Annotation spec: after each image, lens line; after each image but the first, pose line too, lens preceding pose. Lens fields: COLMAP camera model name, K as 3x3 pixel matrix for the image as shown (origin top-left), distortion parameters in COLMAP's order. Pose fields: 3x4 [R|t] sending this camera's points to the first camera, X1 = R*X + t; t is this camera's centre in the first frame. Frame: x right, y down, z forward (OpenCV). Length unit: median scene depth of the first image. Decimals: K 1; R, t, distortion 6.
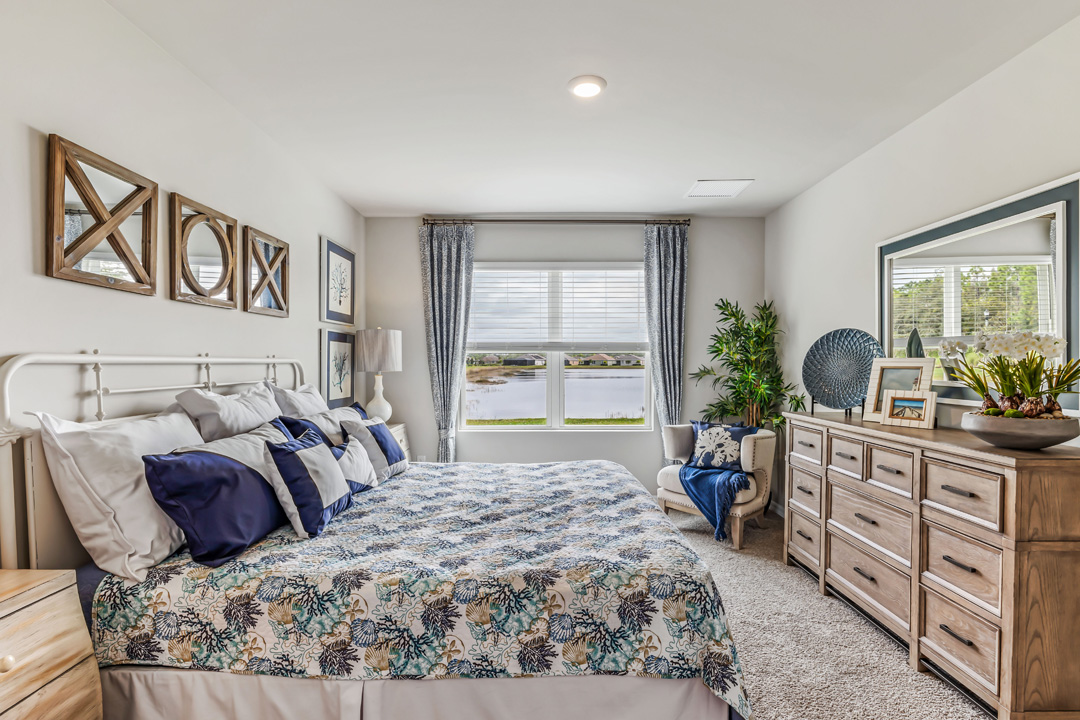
lens RADIAL K [[535.0, 0, 539.8], [0, 535.0, 369.5], [0, 0, 1]] dist [-0.005436, -0.000434]
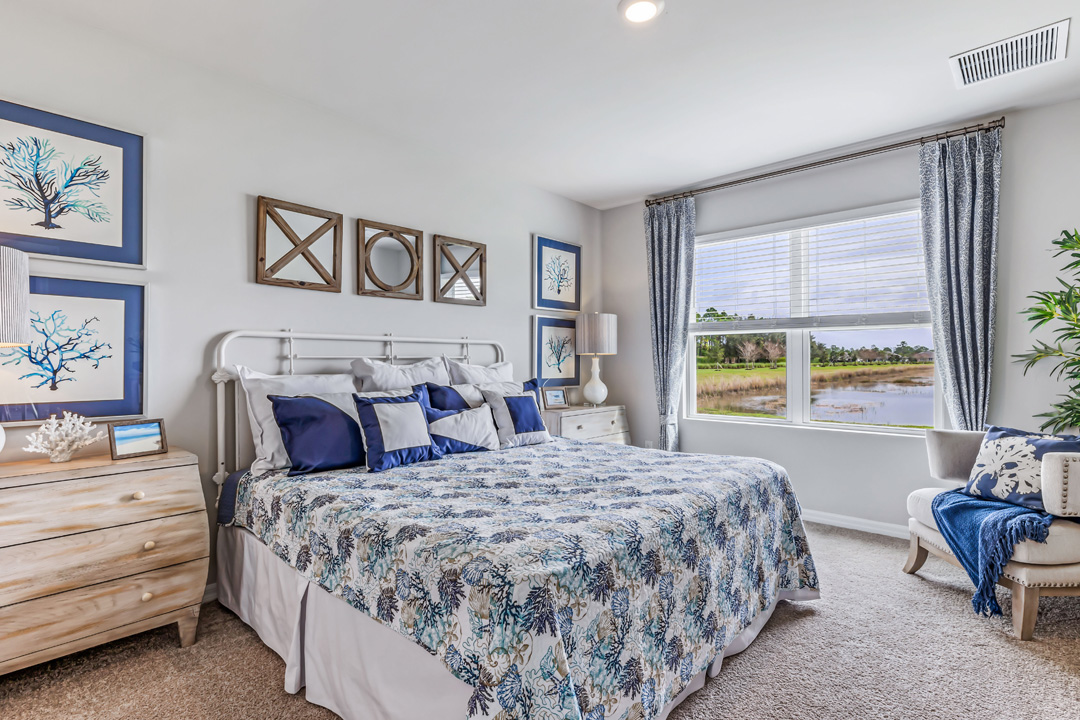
lens RADIAL K [[526.5, 0, 540.0], [0, 526.5, 360.0], [0, 0, 1]] dist [-0.004127, -0.000437]
pose [[0.734325, -0.001917, -0.678795, 0.372825], [-0.008350, 0.999895, -0.011857, 0.033036], [0.678747, 0.014375, 0.734232, 0.190693]]
